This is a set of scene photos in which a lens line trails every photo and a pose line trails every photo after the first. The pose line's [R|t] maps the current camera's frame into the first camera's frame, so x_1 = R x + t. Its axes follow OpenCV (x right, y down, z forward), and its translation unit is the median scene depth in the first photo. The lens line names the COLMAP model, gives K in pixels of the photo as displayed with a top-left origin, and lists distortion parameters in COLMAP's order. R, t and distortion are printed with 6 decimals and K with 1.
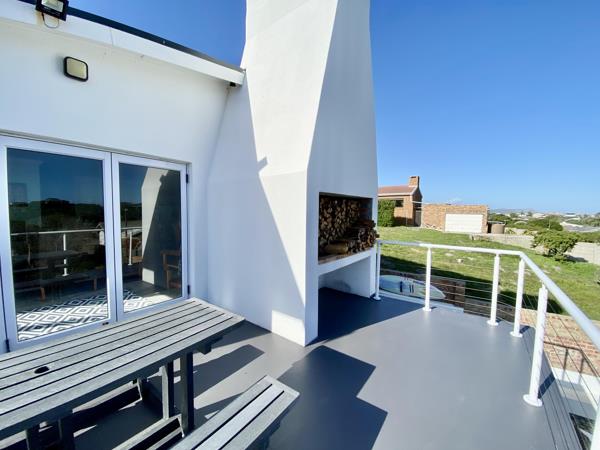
lens RADIAL K [[247.0, 0, 300.0], [0, 247.0, 225.0], [0, 0, 1]] dist [0.027607, -0.040491]
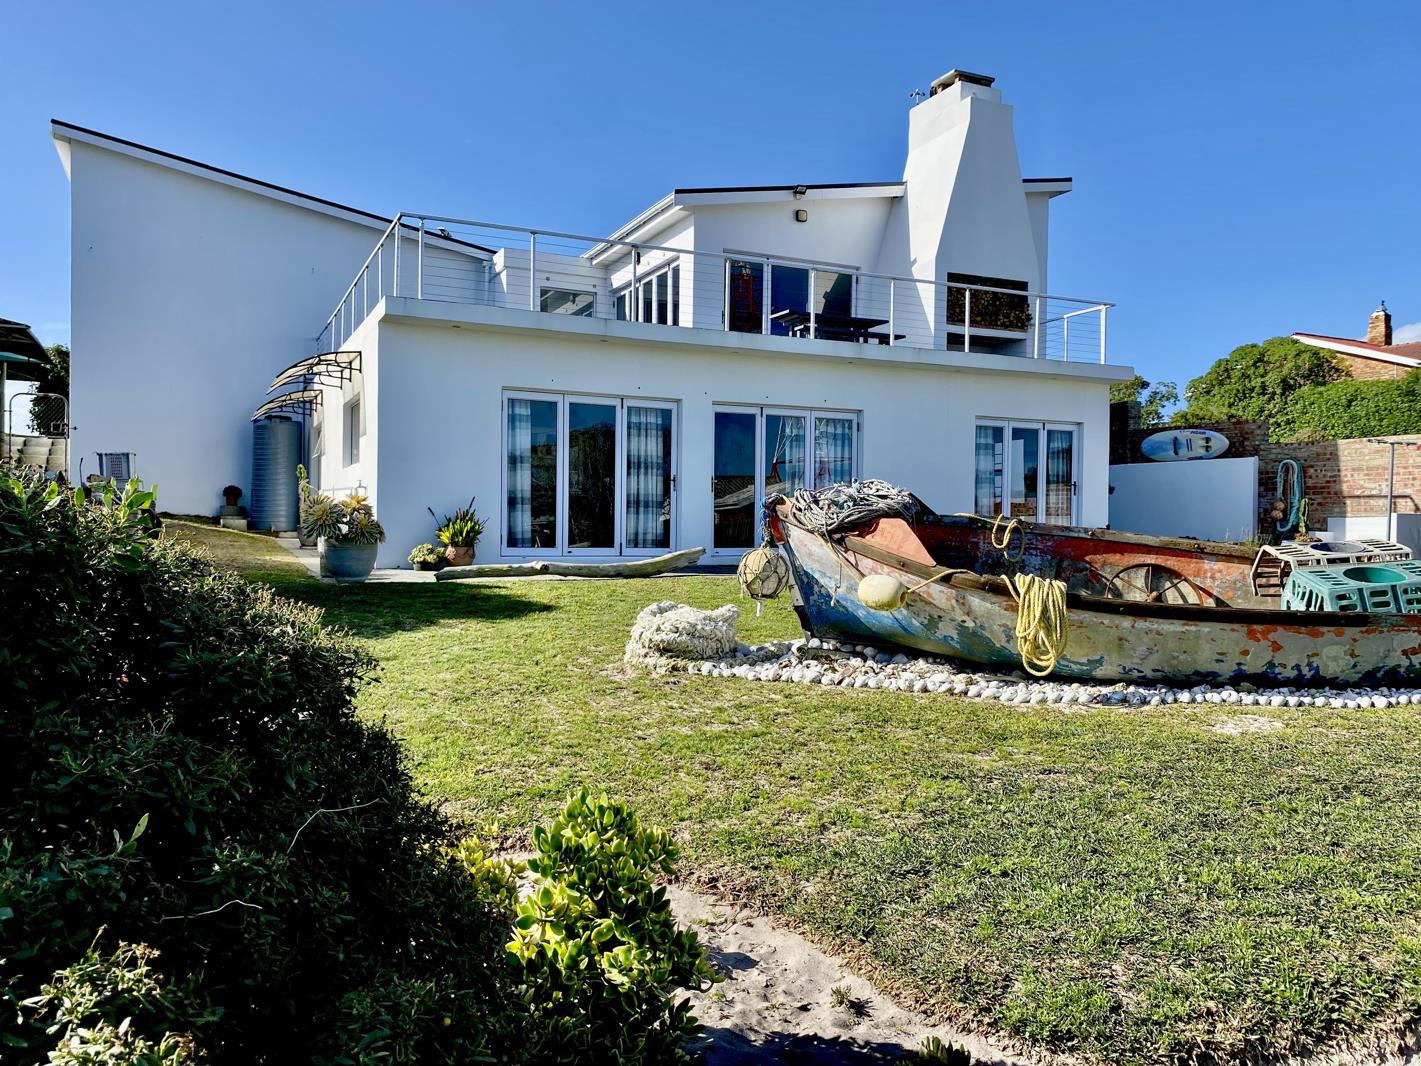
lens RADIAL K [[1127.2, 0, 710.5], [0, 1127.2, 533.0], [0, 0, 1]] dist [-0.001382, 0.005355]
pose [[0.879330, 0.008690, -0.476133, 1.532923], [-0.029559, 0.998902, -0.036359, 1.255256], [0.475294, 0.046046, 0.878621, -4.080403]]
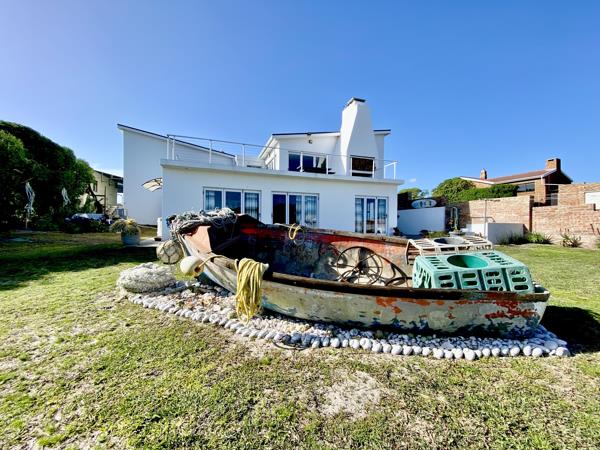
lens RADIAL K [[247.0, 0, 300.0], [0, 247.0, 225.0], [0, 0, 1]] dist [0.027607, -0.040491]
pose [[0.823890, -0.000432, -0.566750, 1.611093], [-0.030884, 0.998480, -0.045658, 1.180080], [0.565908, 0.055120, 0.822624, -2.813543]]
